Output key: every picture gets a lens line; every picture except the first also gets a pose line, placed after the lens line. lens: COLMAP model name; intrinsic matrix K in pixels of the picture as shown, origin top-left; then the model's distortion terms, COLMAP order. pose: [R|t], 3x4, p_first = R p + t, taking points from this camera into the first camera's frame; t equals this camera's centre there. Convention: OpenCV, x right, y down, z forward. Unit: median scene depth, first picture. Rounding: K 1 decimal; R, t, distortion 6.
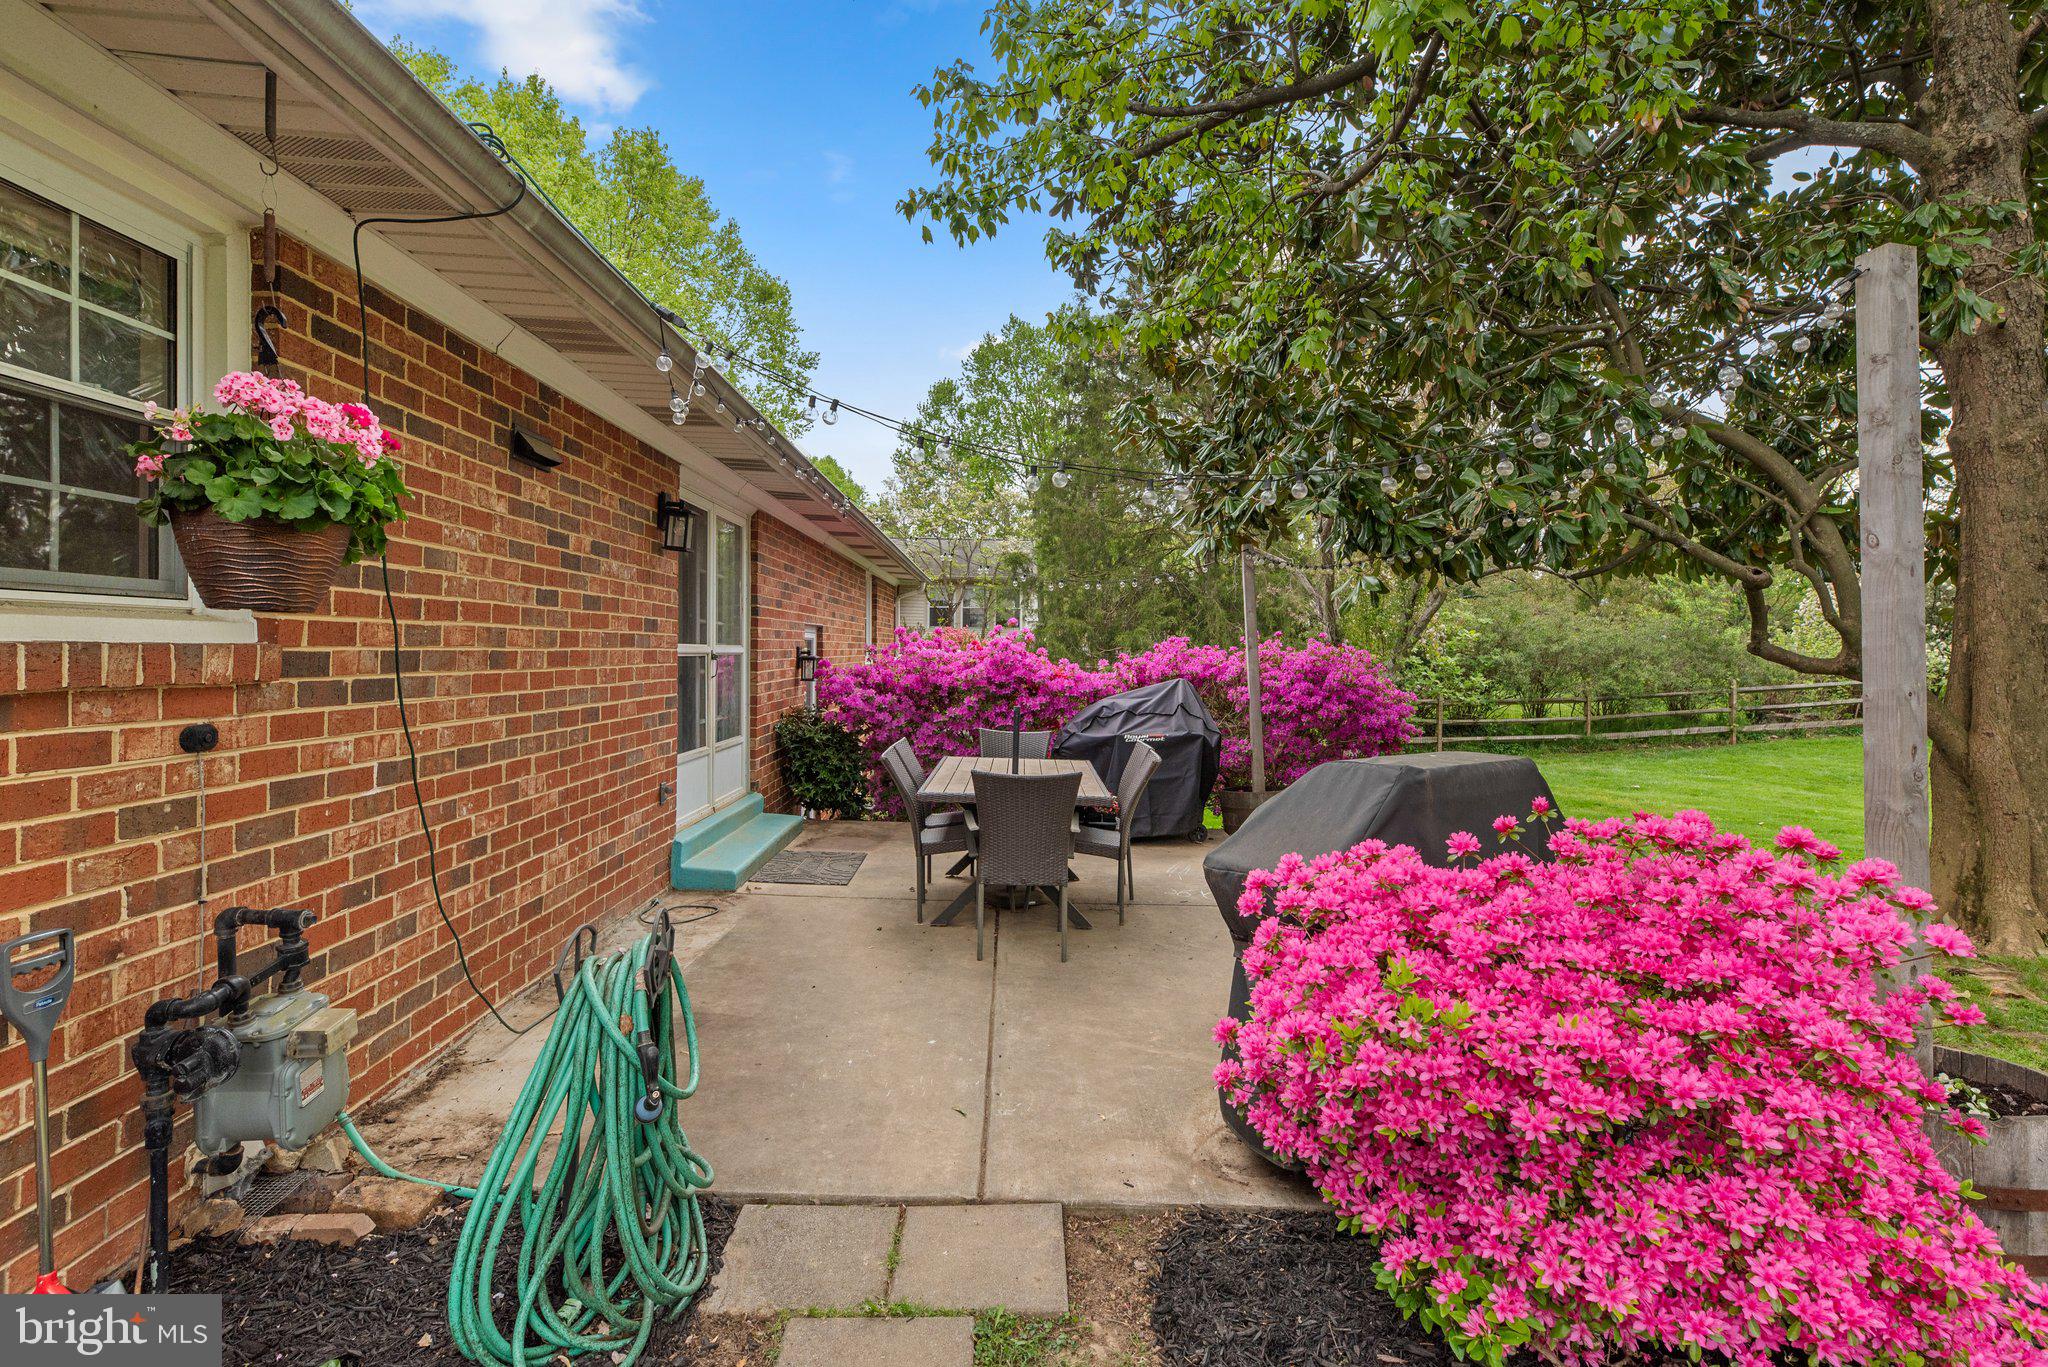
lens RADIAL K [[970.0, 0, 1028.9], [0, 970.0, 677.8], [0, 0, 1]] dist [-0.003631, -0.000367]
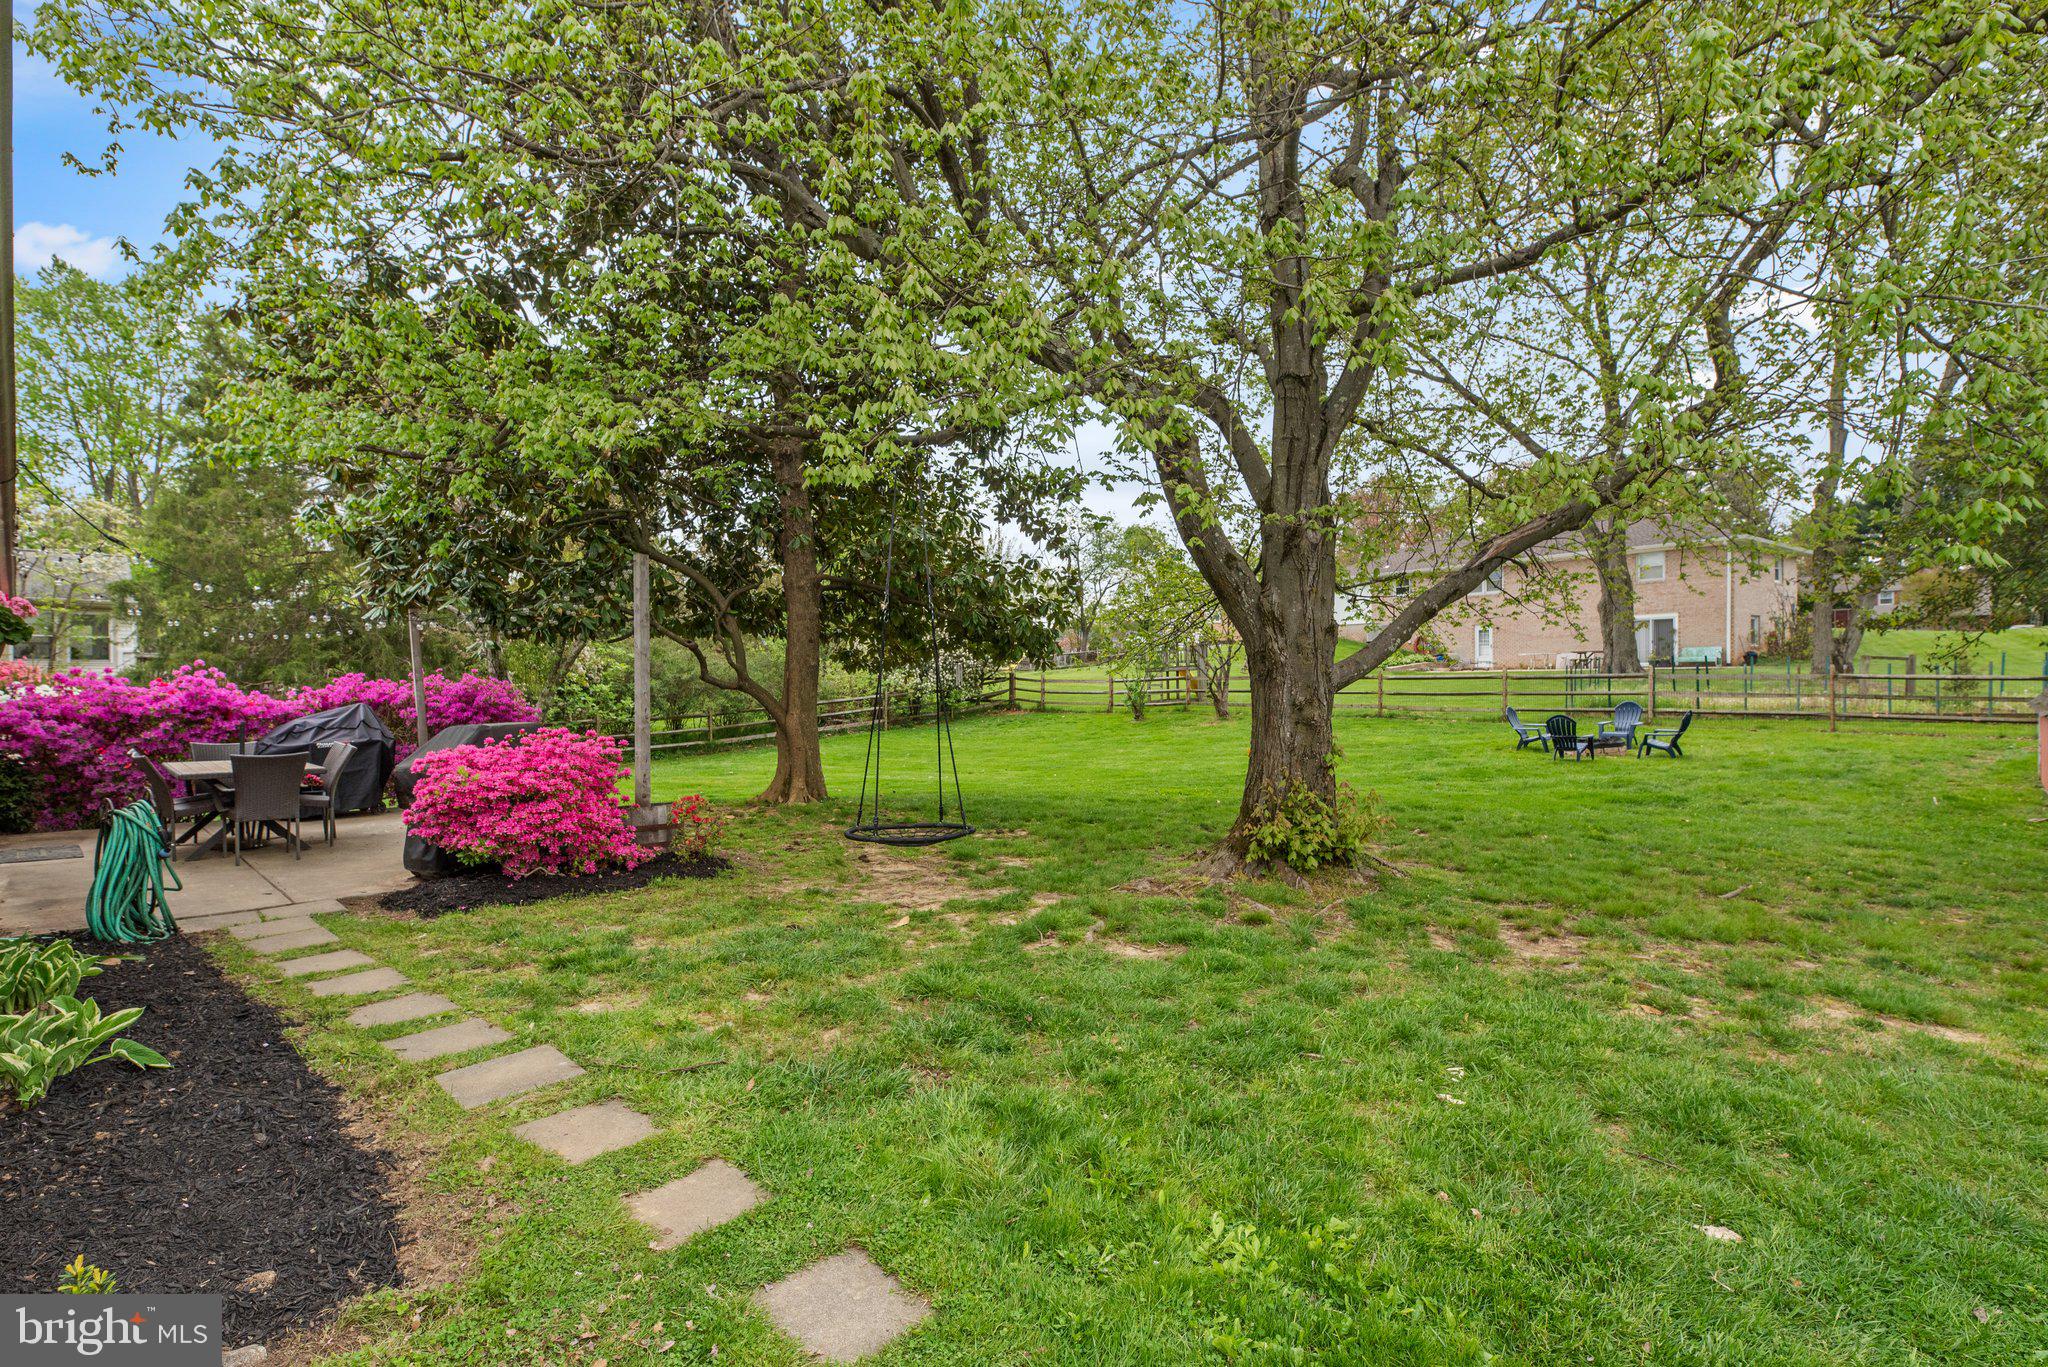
lens RADIAL K [[970.0, 0, 1028.9], [0, 970.0, 677.8], [0, 0, 1]] dist [-0.003631, -0.000367]
pose [[0.708007, -0.012718, 0.706090, -0.147747], [0.033145, 0.999334, -0.015235, 0.017317], [-0.705427, 0.034190, 0.707958, -0.676745]]
